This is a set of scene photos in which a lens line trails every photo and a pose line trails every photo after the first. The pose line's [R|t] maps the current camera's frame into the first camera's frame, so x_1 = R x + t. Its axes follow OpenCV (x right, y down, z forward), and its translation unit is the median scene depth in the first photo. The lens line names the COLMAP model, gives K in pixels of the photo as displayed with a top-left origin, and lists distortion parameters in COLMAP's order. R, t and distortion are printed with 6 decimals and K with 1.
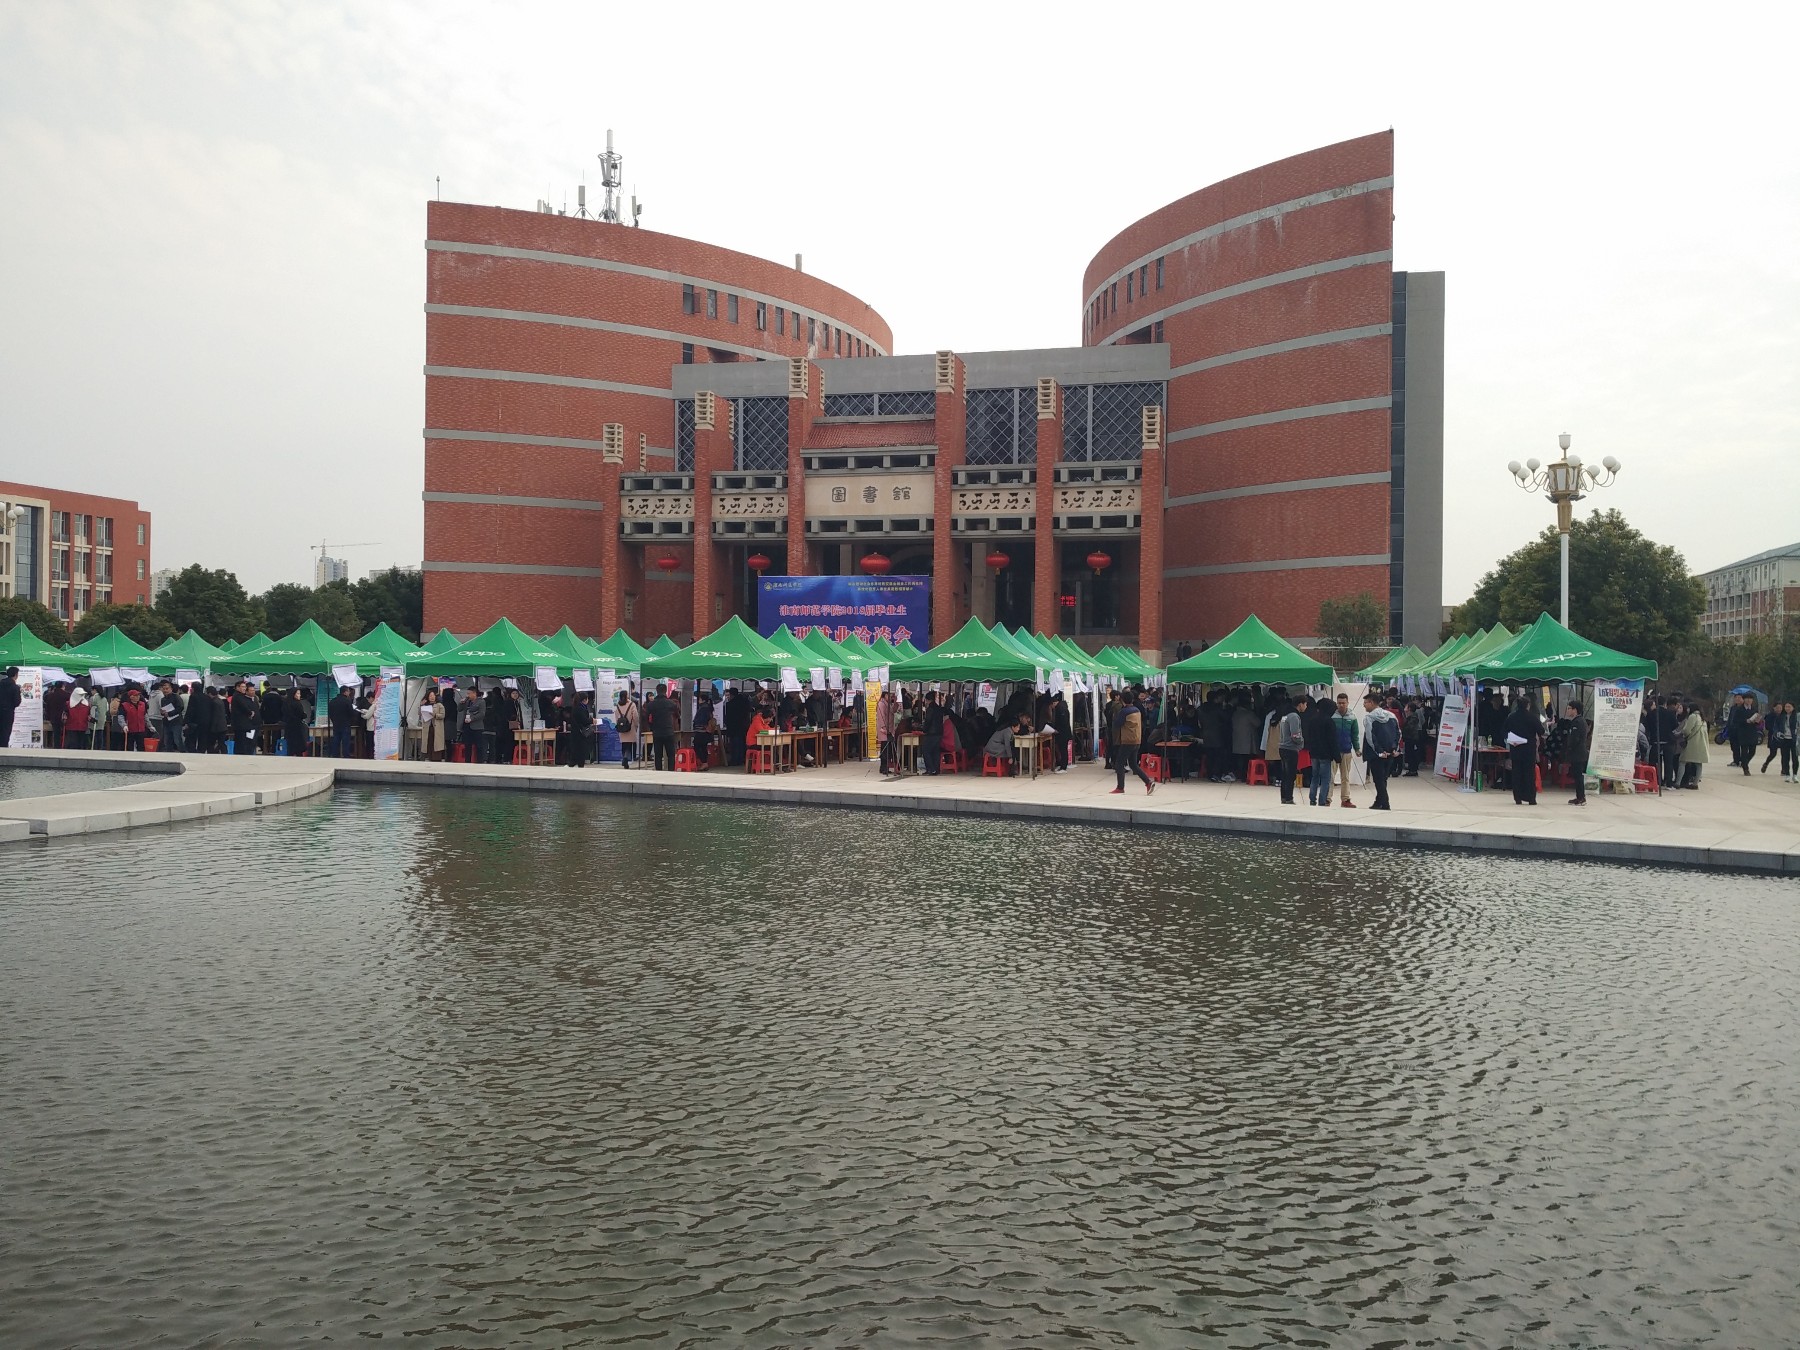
lens RADIAL K [[1501.9, 0, 922.6], [0, 1501.9, 664.6], [0, 0, 1]] dist [-0.003386, -0.002275]
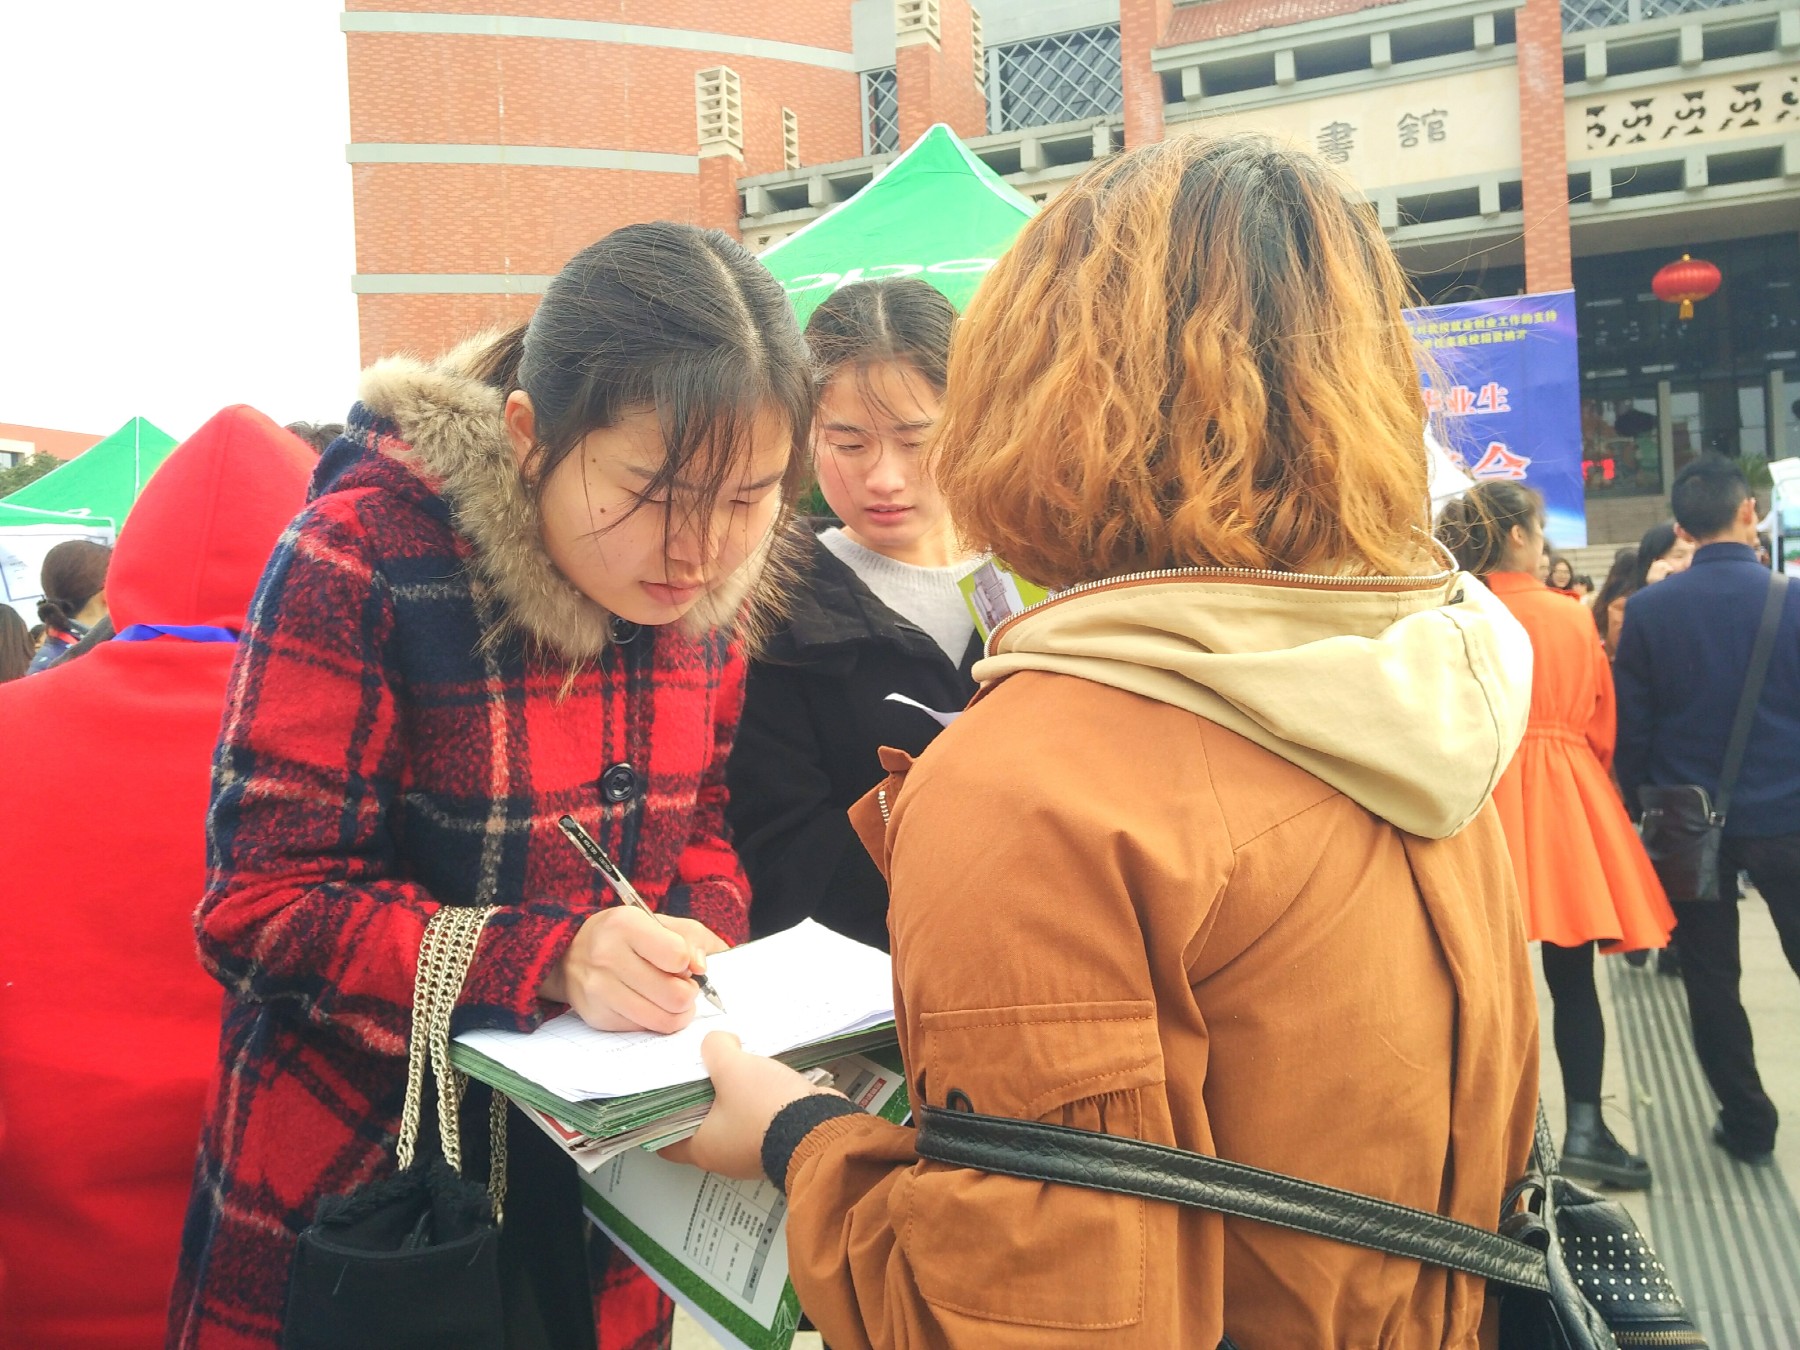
lens RADIAL K [[1501.9, 0, 922.6], [0, 1501.9, 664.6], [0, 0, 1]] dist [-0.003386, -0.002275]
pose [[0.985860, -0.047201, -0.160783, -0.086075], [0.050553, 0.998580, 0.016821, 0.011968], [0.159761, -0.024712, 0.986846, 0.591319]]
